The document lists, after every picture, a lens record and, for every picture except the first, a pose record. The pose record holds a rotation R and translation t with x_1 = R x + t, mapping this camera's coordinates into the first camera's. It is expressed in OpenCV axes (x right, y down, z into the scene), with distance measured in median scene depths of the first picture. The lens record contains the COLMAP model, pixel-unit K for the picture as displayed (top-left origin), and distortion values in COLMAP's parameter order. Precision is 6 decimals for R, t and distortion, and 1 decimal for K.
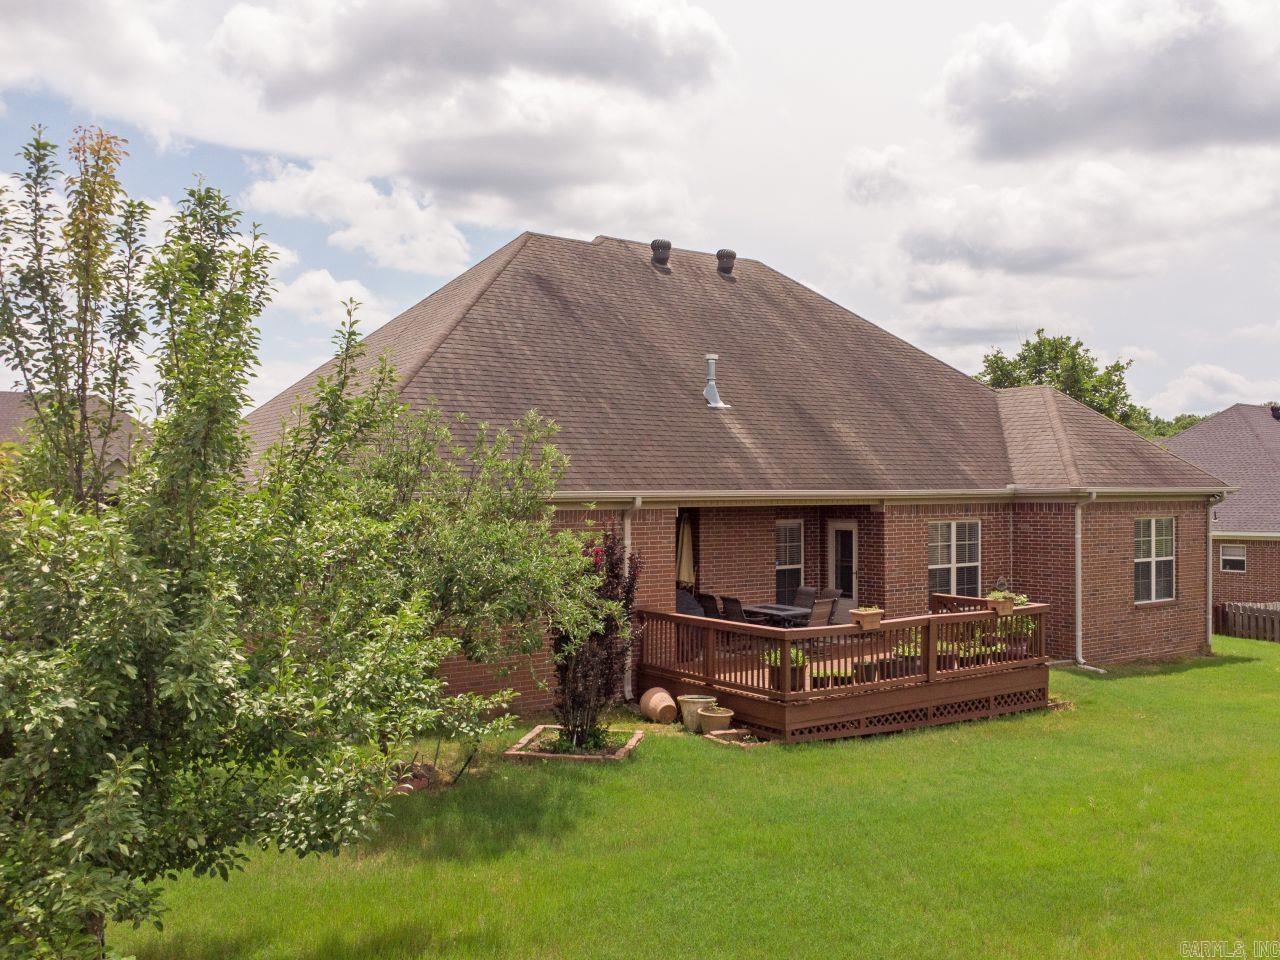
lens RADIAL K [[1120.0, 0, 731.7], [0, 1120.0, 484.0], [0, 0, 1]] dist [0.007828, -0.000824]
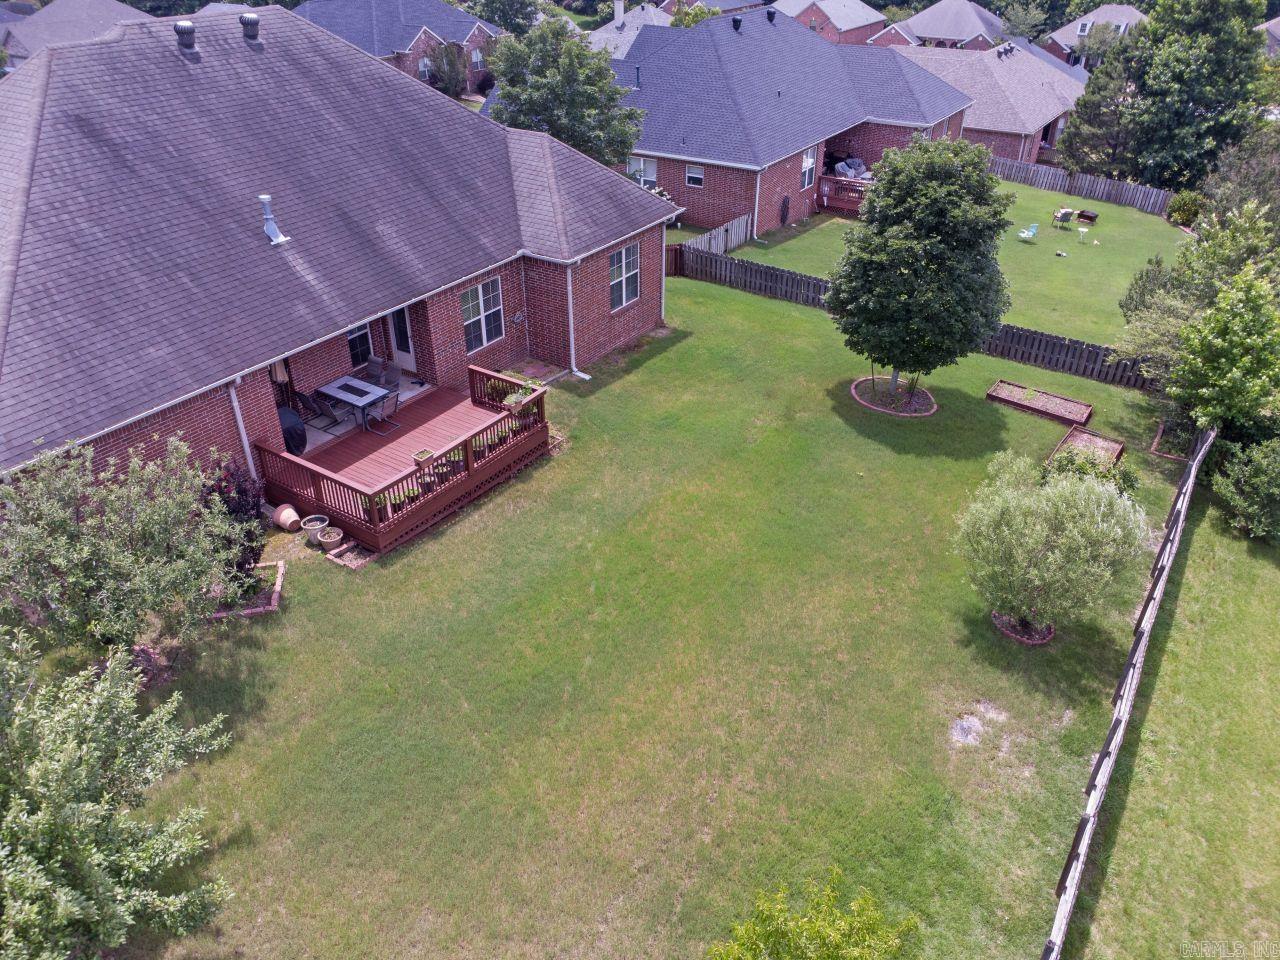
lens RADIAL K [[936.5, 0, 635.6], [0, 936.5, 472.3], [0, 0, 1]] dist [0.005344, -0.001181]
pose [[0.946765, -0.170315, 0.273184, 0.031584], [-0.000292, 0.848137, 0.529777, -0.377400], [-0.321927, -0.501654, 0.802936, -0.071452]]
